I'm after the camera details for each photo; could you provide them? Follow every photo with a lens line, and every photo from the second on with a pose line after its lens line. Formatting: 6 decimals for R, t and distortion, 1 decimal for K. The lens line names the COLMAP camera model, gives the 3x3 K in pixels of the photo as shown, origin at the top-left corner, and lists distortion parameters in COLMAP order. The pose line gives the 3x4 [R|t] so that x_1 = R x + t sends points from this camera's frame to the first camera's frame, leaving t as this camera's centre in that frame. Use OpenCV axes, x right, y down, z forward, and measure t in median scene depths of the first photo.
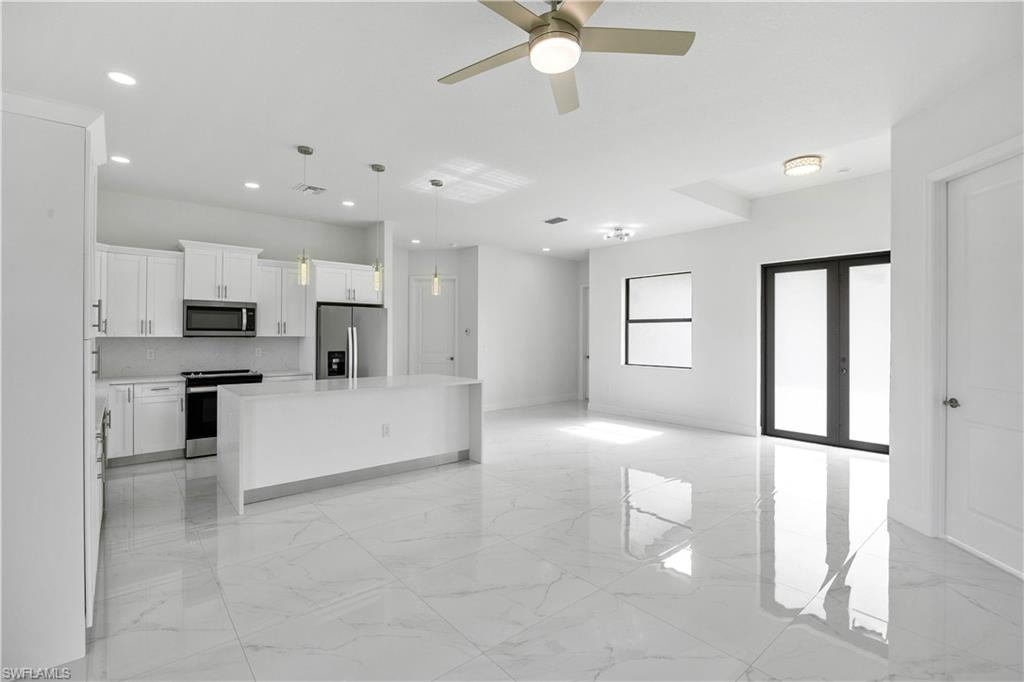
lens RADIAL K [[469.5, 0, 518.9], [0, 469.5, 335.5], [0, 0, 1]] dist [-0.008475, 0.000468]
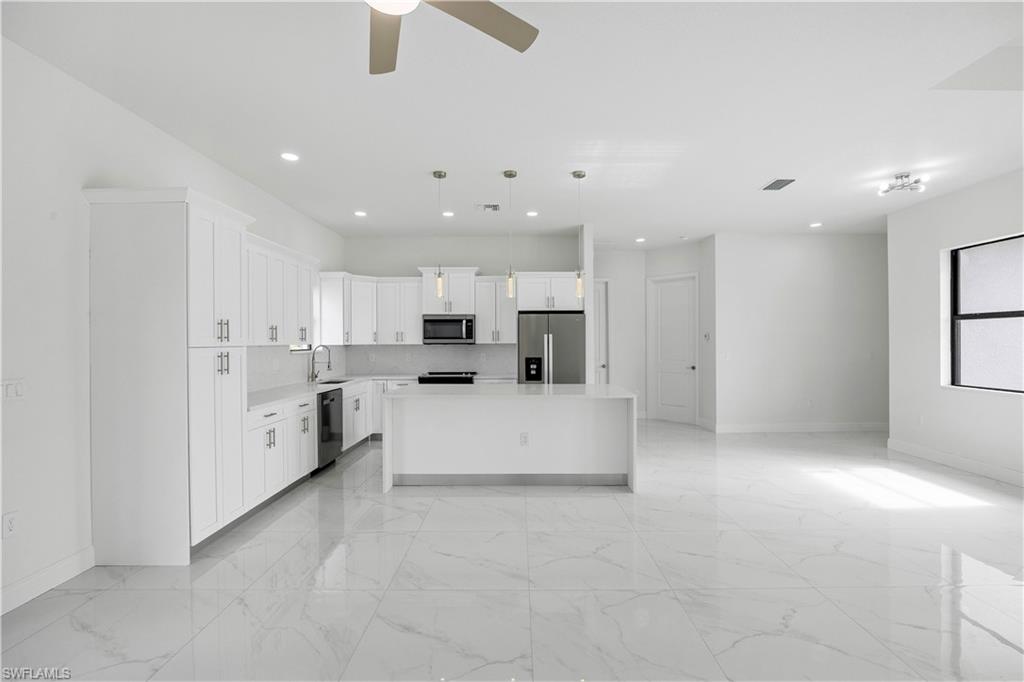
lens RADIAL K [[465.3, 0, 514.2], [0, 465.3, 342.2], [0, 0, 1]] dist [-0.000775, 0.000843]
pose [[0.755649, -0.004456, -0.654961, 0.263796], [0.005580, 0.999984, -0.000366, -0.000418], [0.654952, -0.003378, 0.755663, 0.192920]]
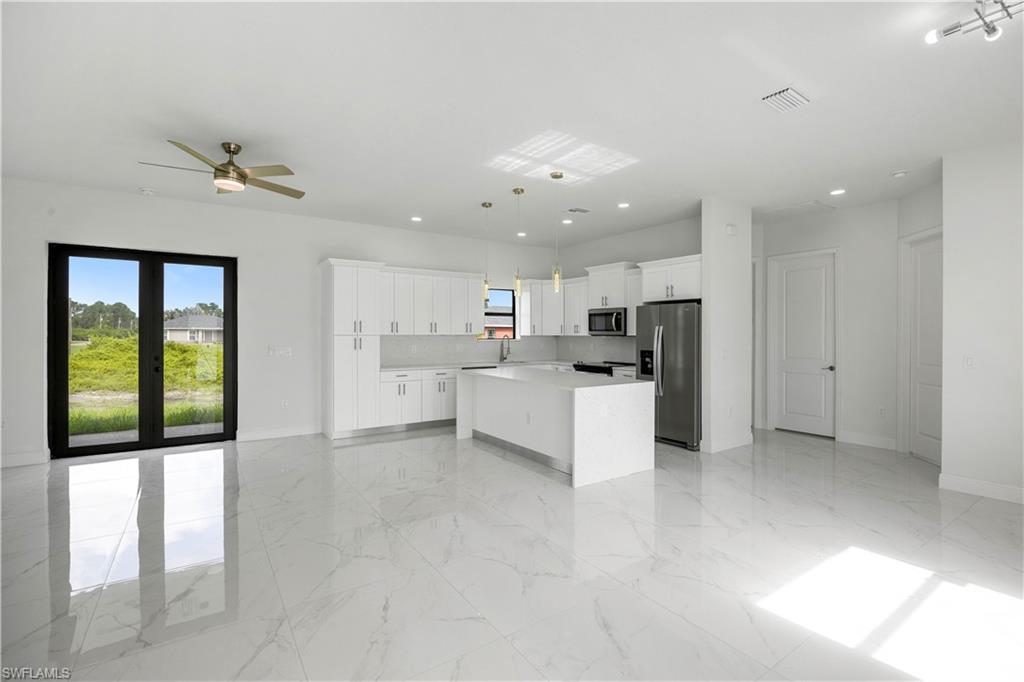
lens RADIAL K [[469.5, 0, 518.9], [0, 469.5, 335.5], [0, 0, 1]] dist [-0.008475, 0.000468]
pose [[-0.114626, 0.001567, -0.993407, 0.655236], [-0.003405, 0.999992, 0.001970, 0.000516], [0.993403, 0.003609, -0.114620, 0.861835]]
